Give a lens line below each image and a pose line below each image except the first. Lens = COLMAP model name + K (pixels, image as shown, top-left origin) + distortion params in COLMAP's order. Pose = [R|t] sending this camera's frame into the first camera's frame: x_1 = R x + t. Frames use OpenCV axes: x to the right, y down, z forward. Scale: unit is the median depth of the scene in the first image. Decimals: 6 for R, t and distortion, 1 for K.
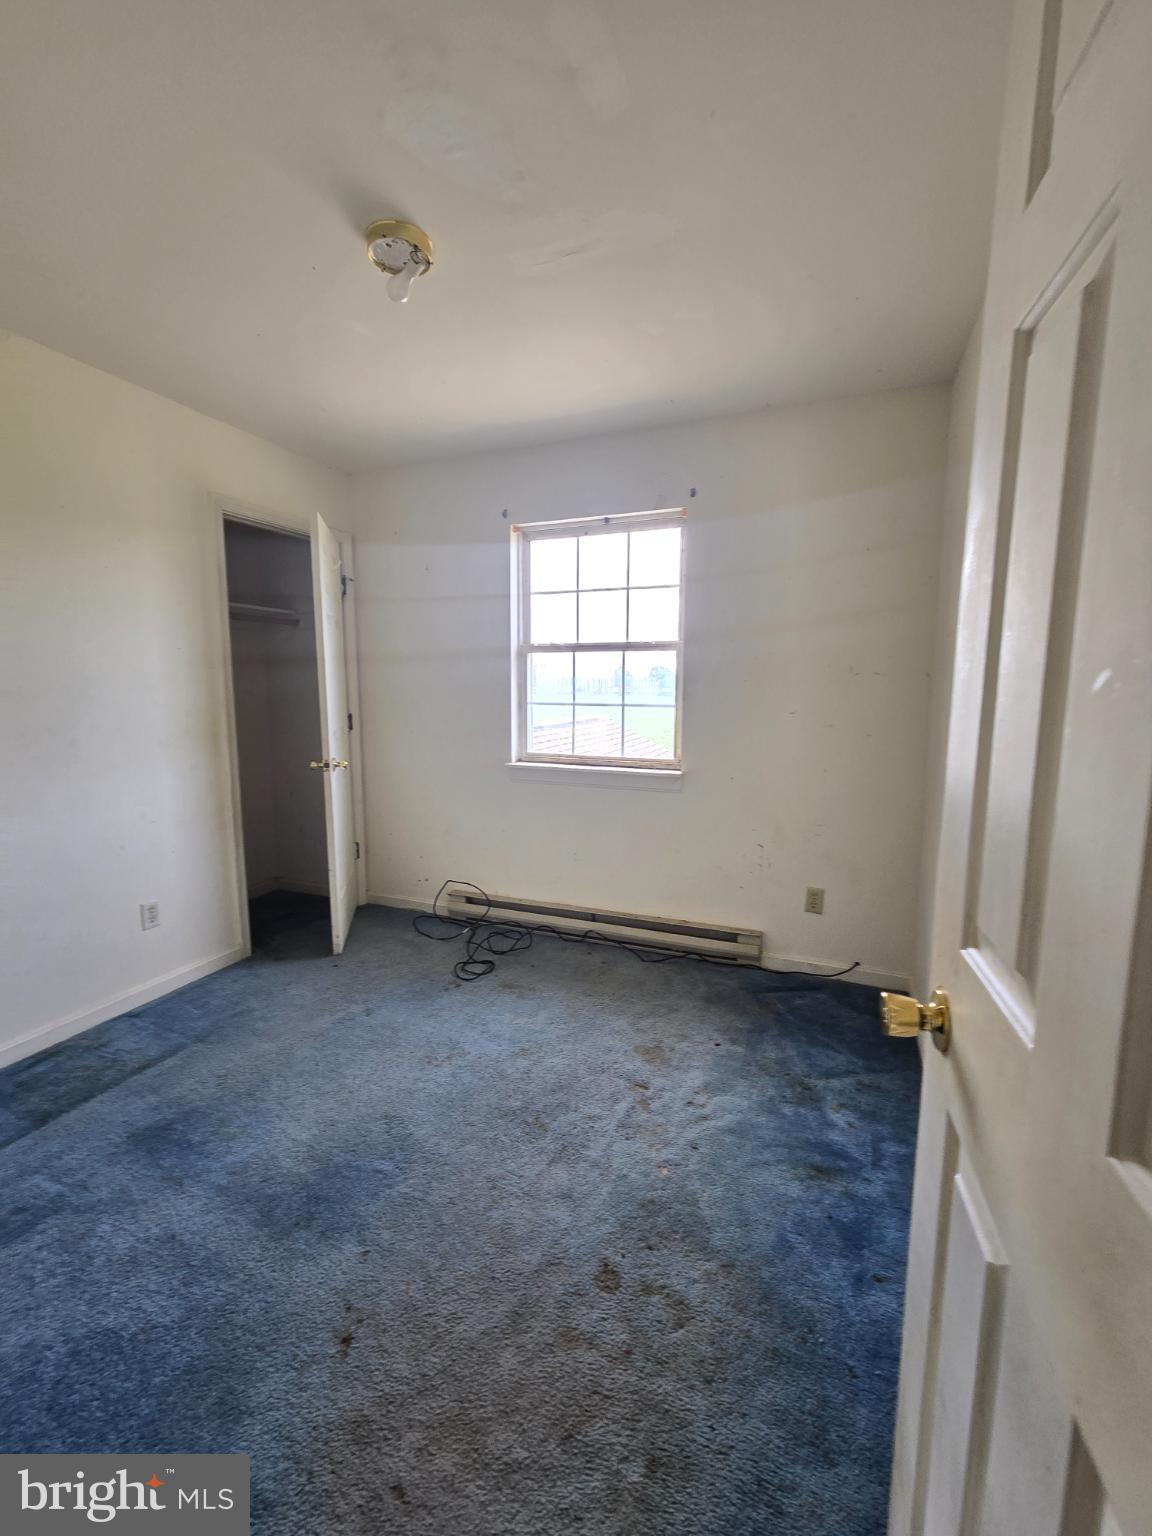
lens RADIAL K [[633.4, 0, 582.8], [0, 633.4, 769.6], [0, 0, 1]] dist [-0.000406, 0.000694]
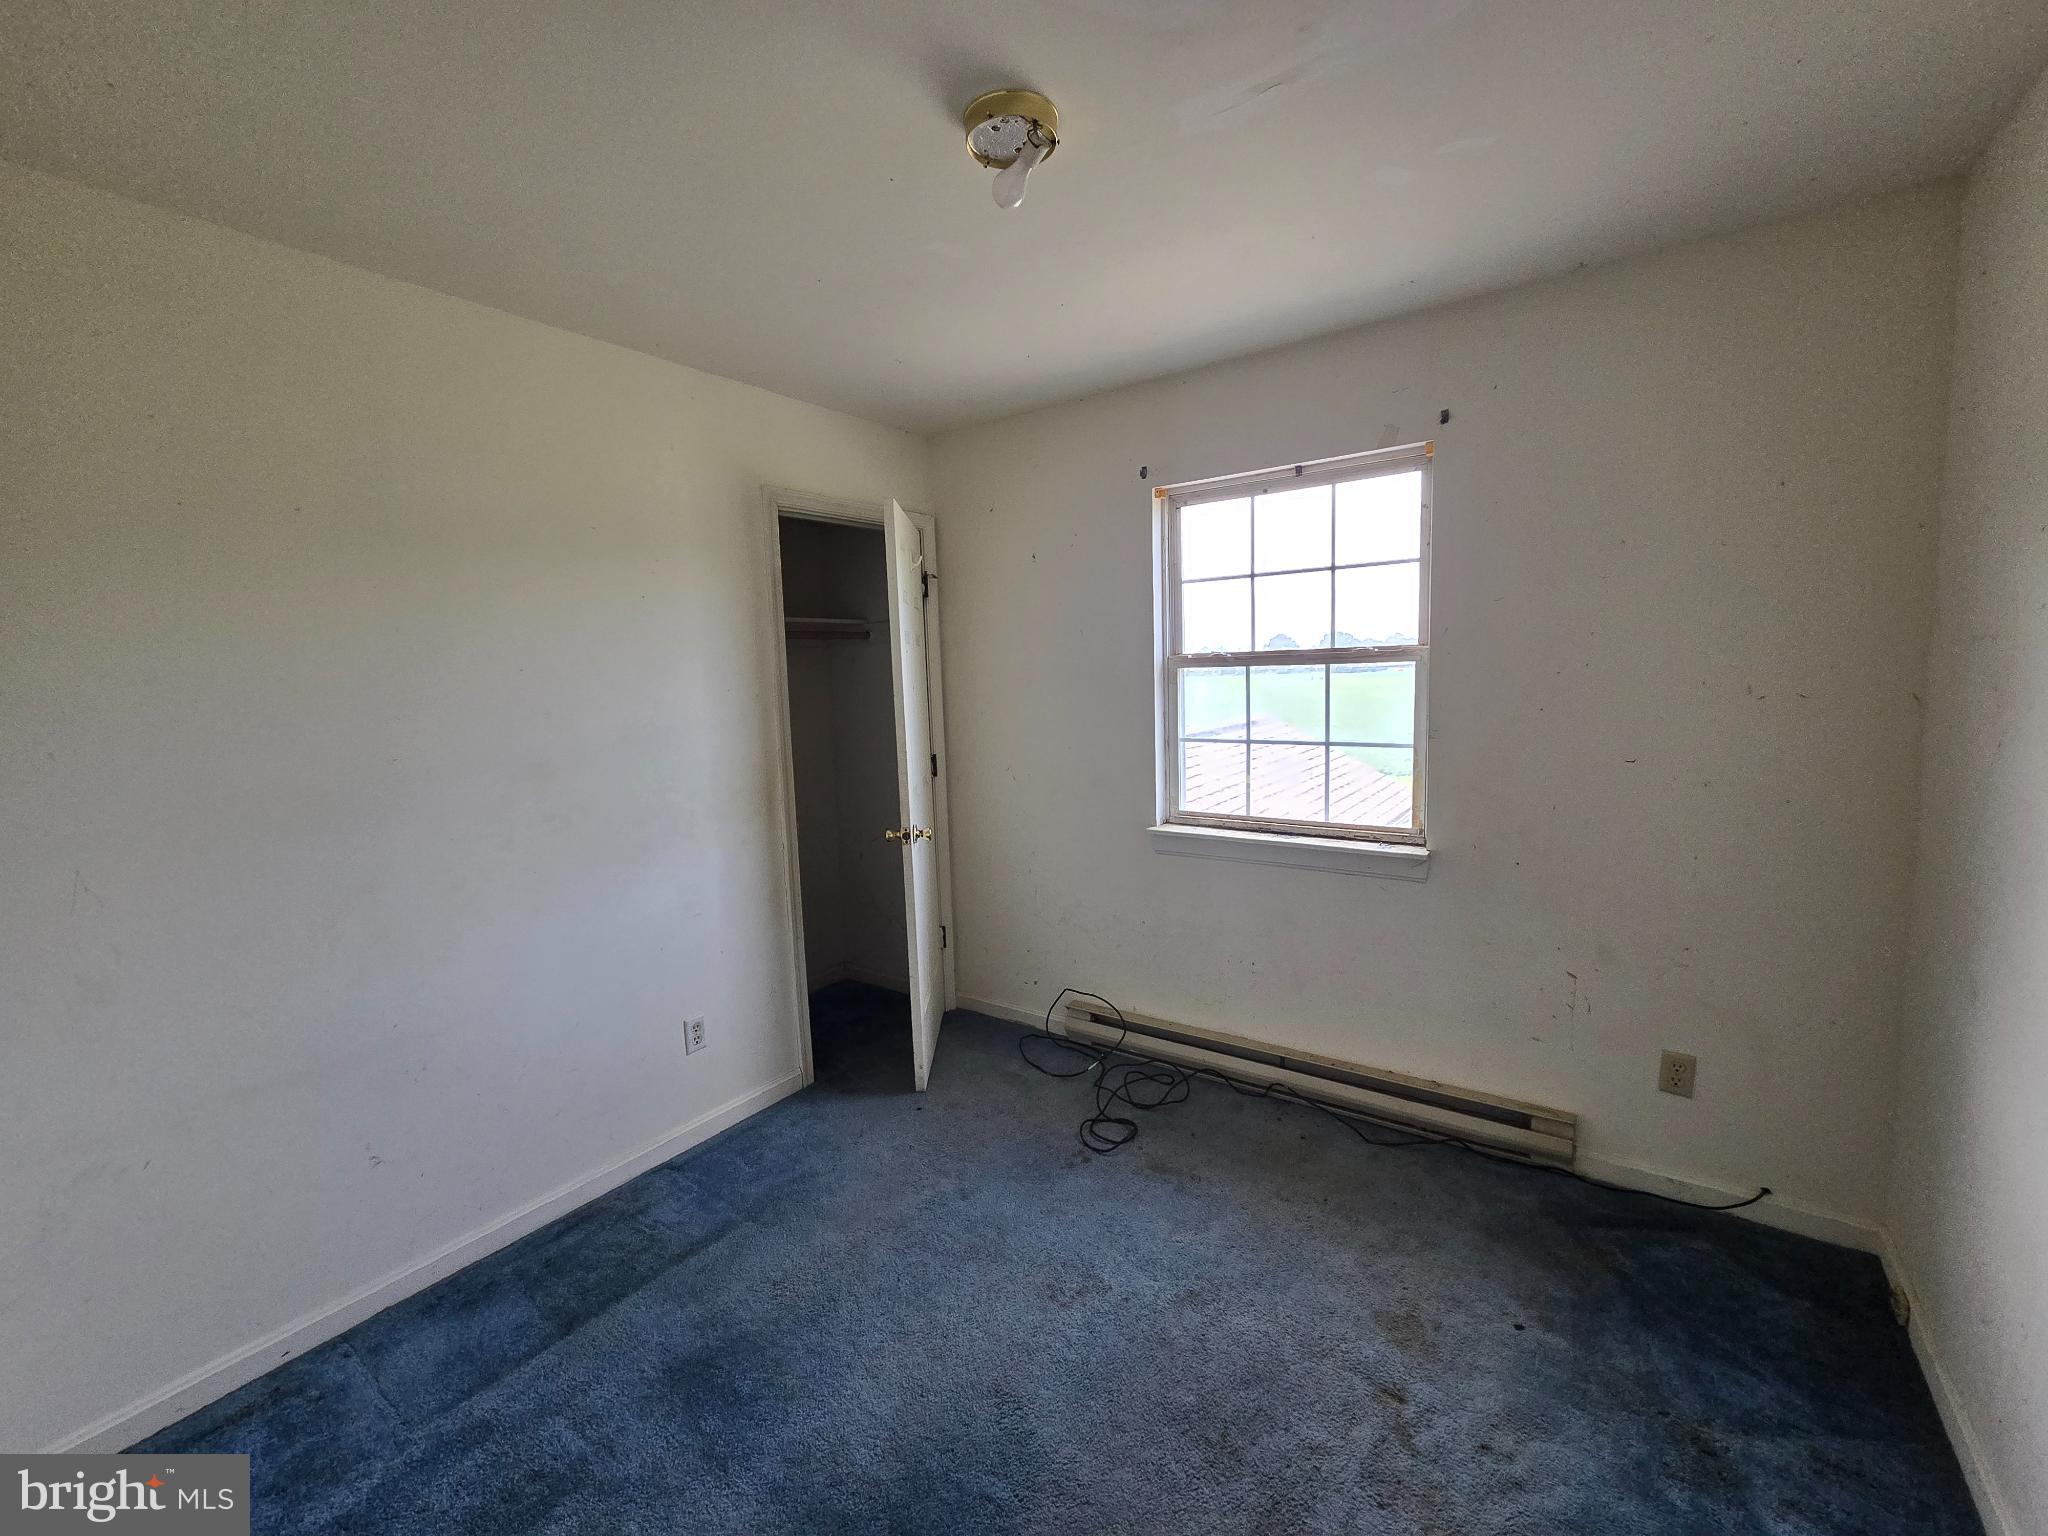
lens RADIAL K [[844.5, 0, 1024.0], [0, 844.5, 768.0], [0, 0, 1]] dist [-0.000406, 0.000694]
pose [[0.971895, -0.011667, -0.235125, -0.041076], [0.007863, 0.999823, -0.017110, -0.072441], [0.235283, 0.014780, 0.971815, 0.079427]]
